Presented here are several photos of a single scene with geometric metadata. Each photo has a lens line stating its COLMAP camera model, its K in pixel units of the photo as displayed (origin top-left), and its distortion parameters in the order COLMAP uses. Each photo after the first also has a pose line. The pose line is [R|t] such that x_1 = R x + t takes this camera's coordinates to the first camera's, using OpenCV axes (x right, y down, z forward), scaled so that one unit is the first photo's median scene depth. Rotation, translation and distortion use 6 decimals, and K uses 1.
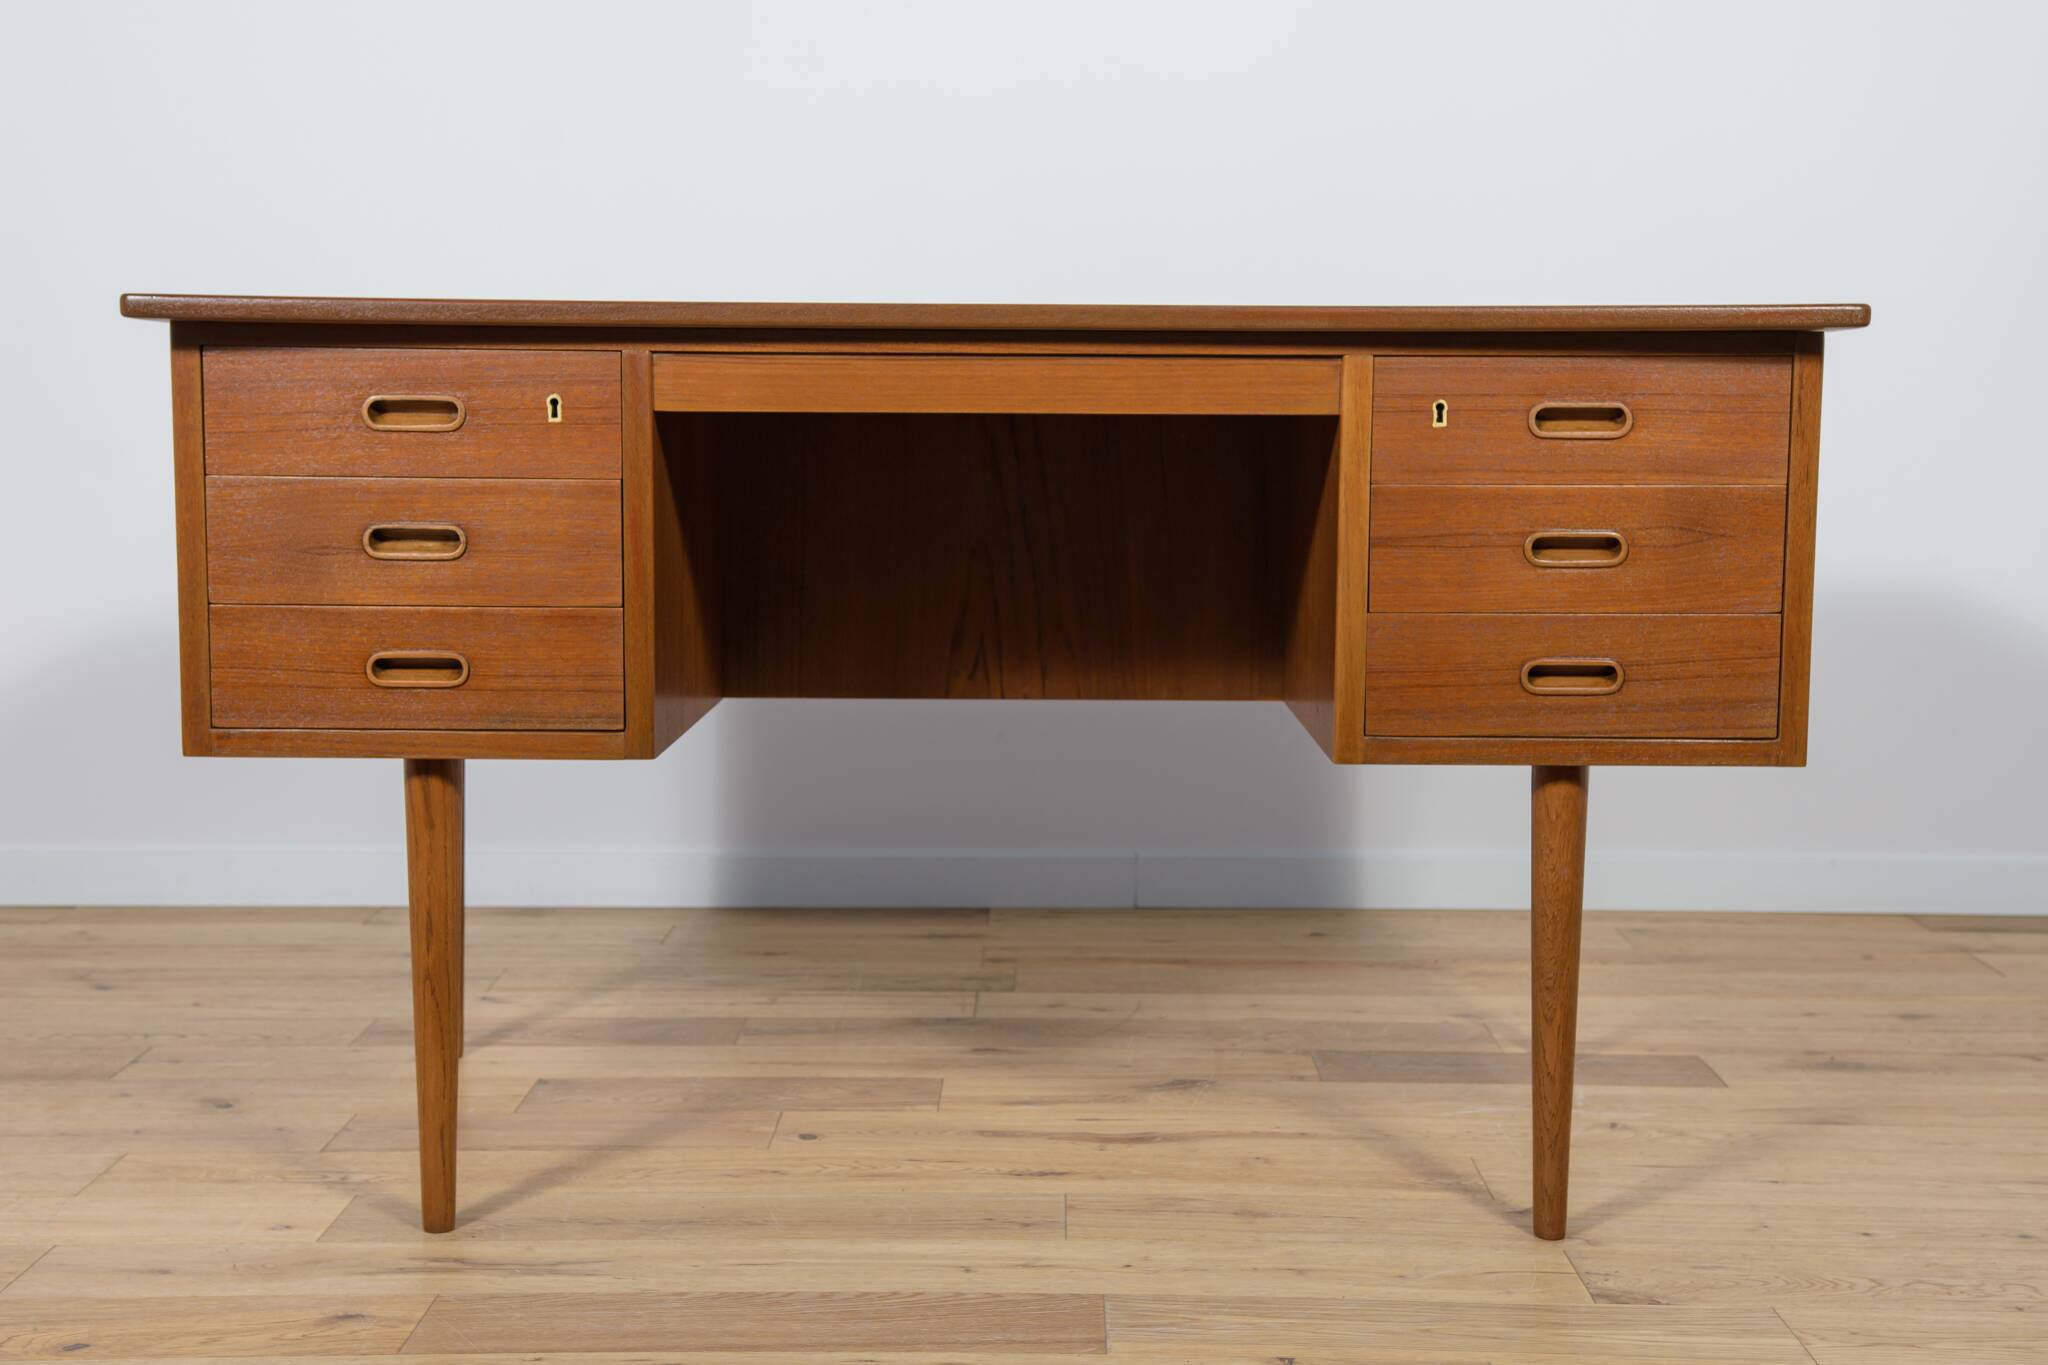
lens RADIAL K [[2714.1, 0, 1025.4], [0, 2714.1, 684.0], [0, 0, 1]] dist [0.076894, 0.075656]
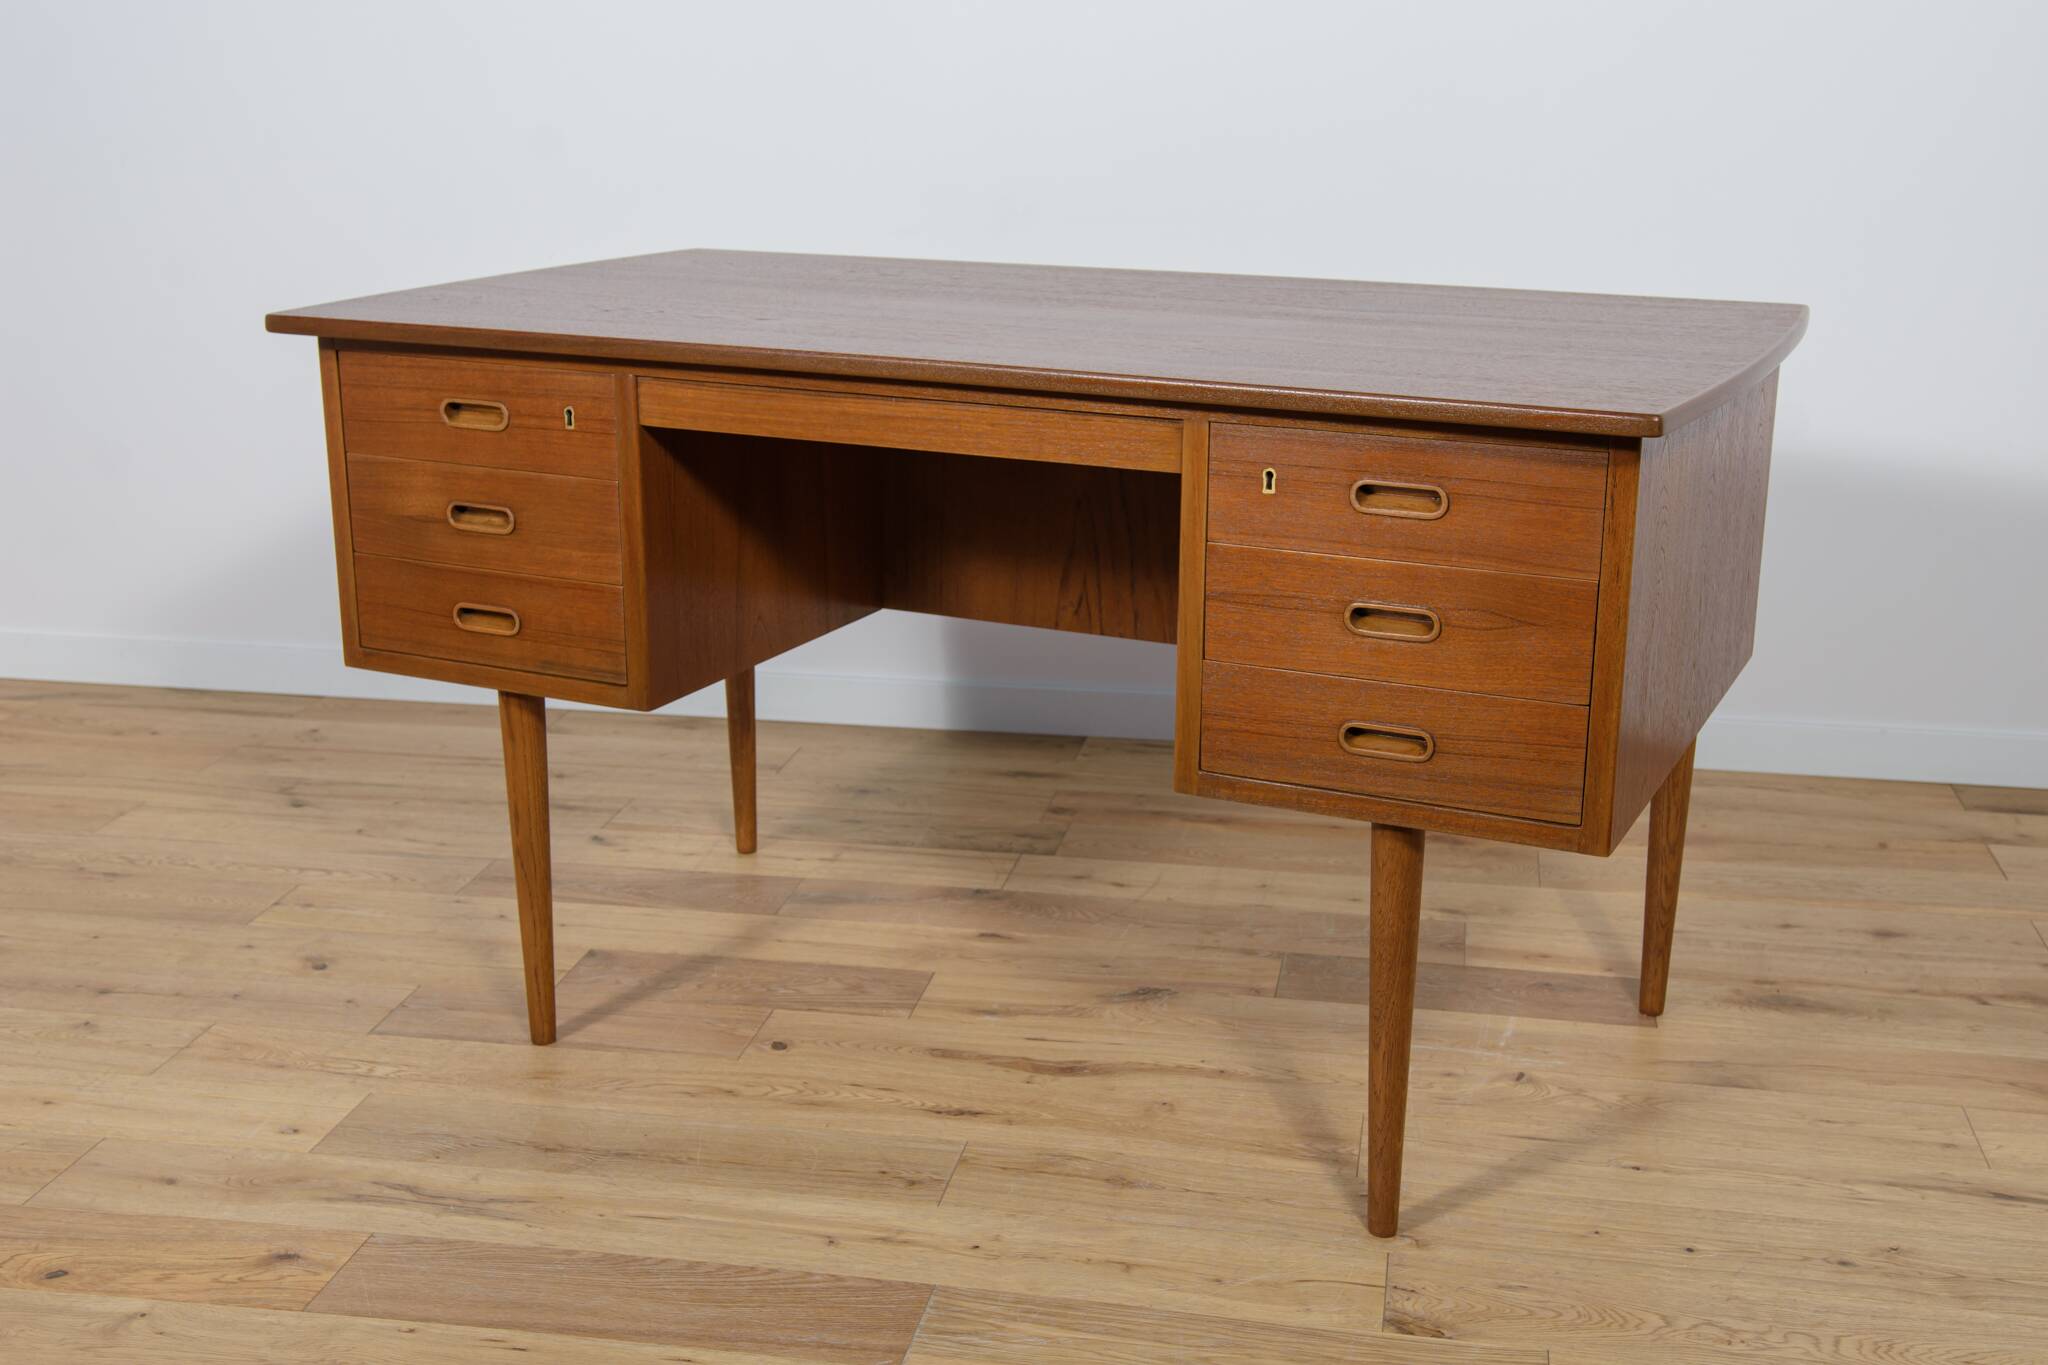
lens RADIAL K [[2346.9, 0, 1026.1], [0, 2346.9, 683.7], [0, 0, 1]] dist [0.014574, 0.109378]
pose [[0.984673, 0.043811, -0.168818, 0.201827], [-0.014210, 0.984871, 0.172706, -0.170457], [0.173831, -0.167660, 0.970398, 0.113394]]
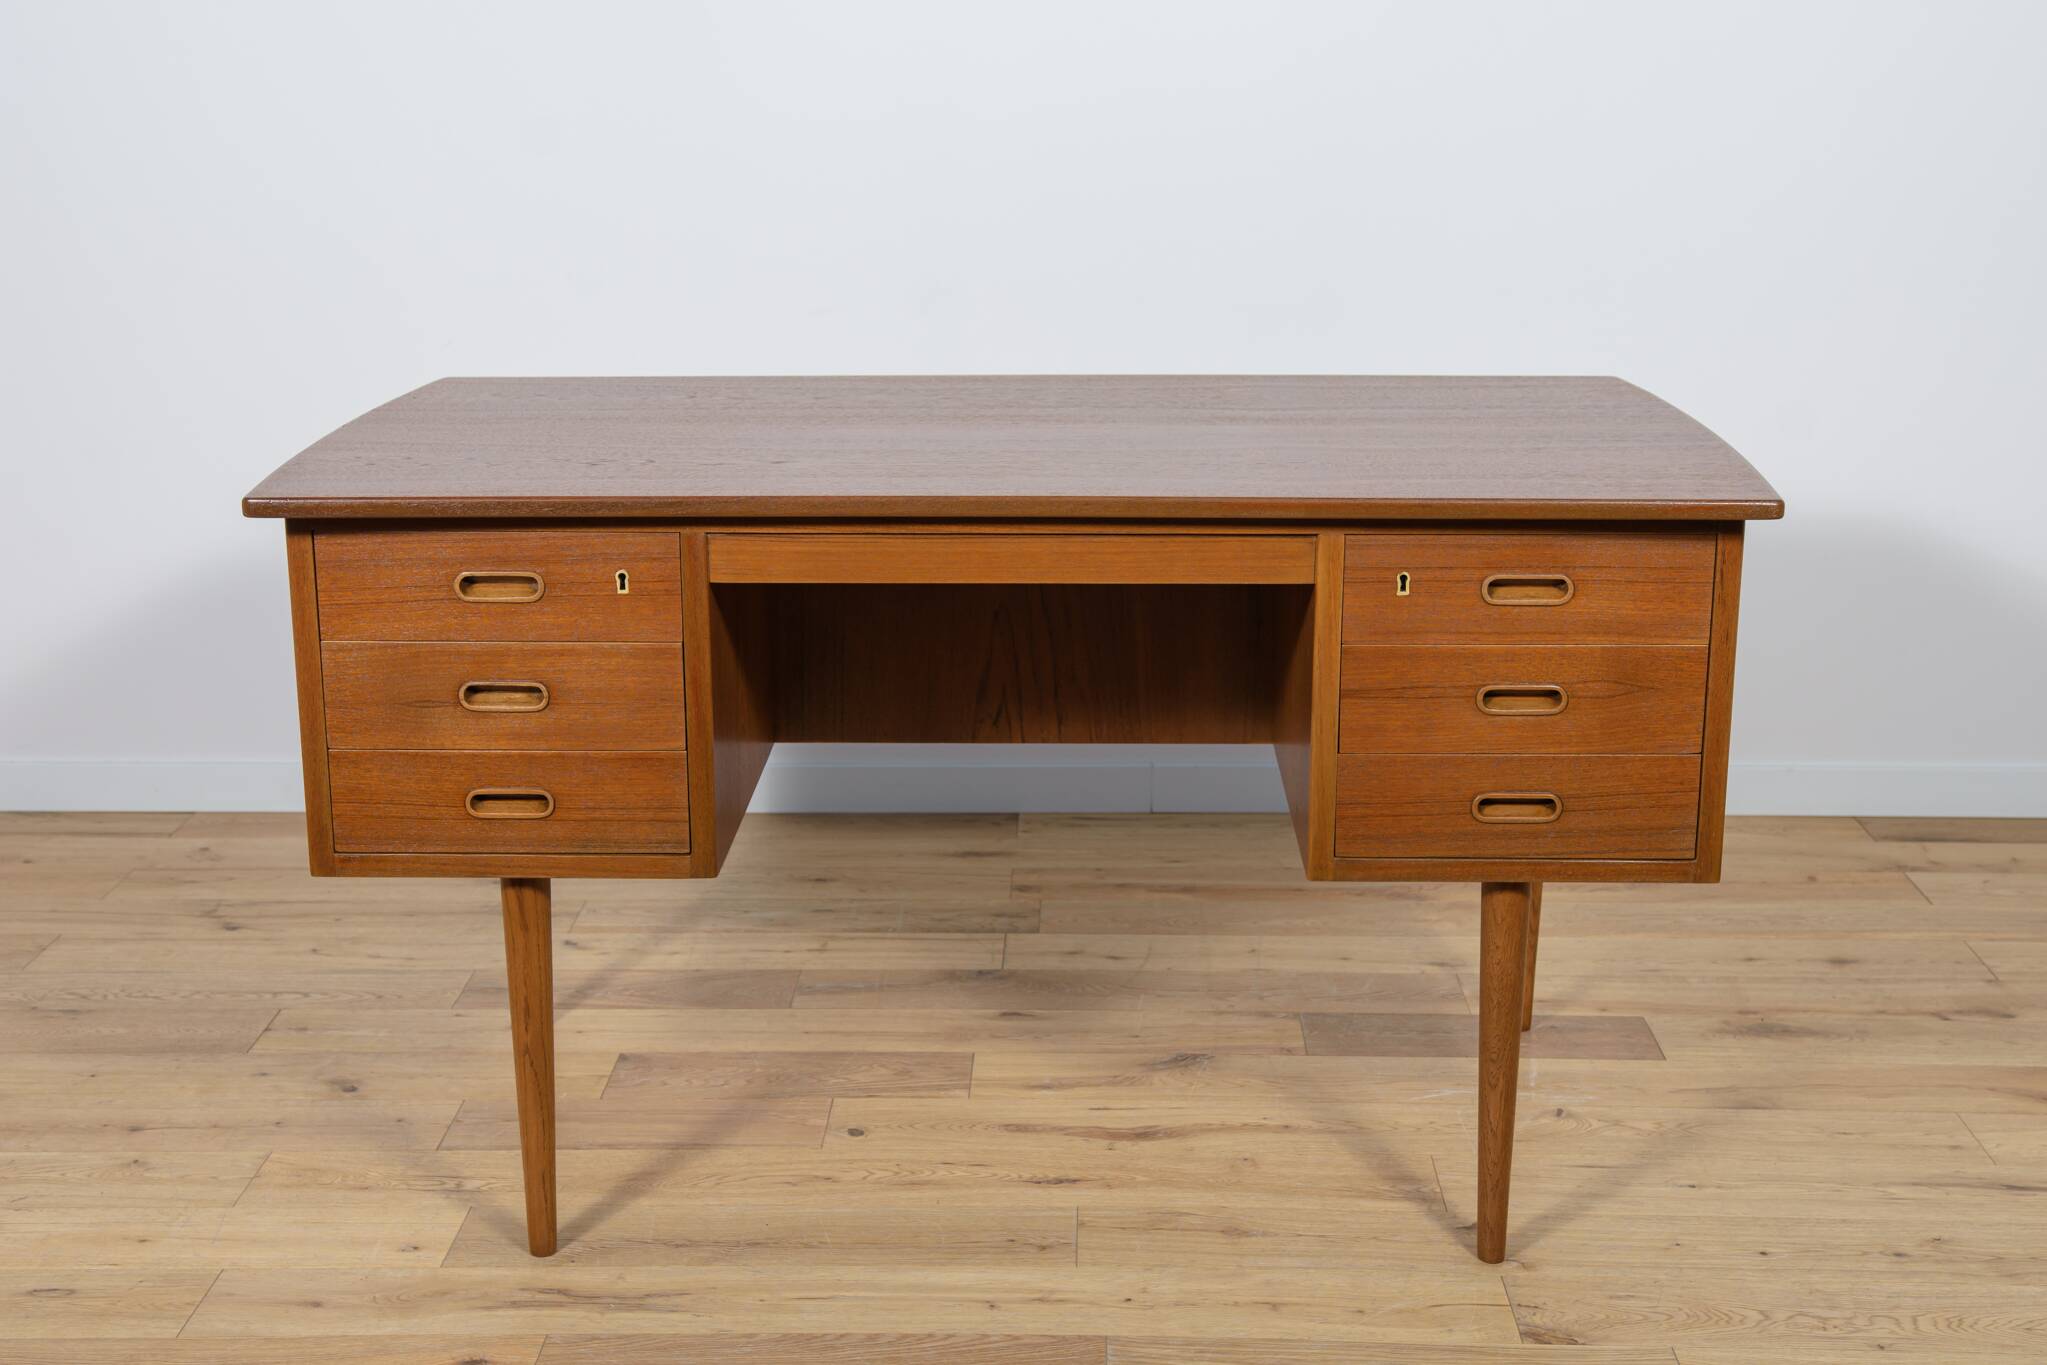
lens RADIAL K [[2678.5, 0, 1023.2], [0, 2678.5, 680.7], [0, 0, 1]] dist [0.069353, 0.064848]
pose [[0.999830, -0.003872, -0.018013, 0.013762], [0.006532, 0.988654, 0.150067, -0.218384], [0.017227, -0.150159, 0.988512, -0.106014]]
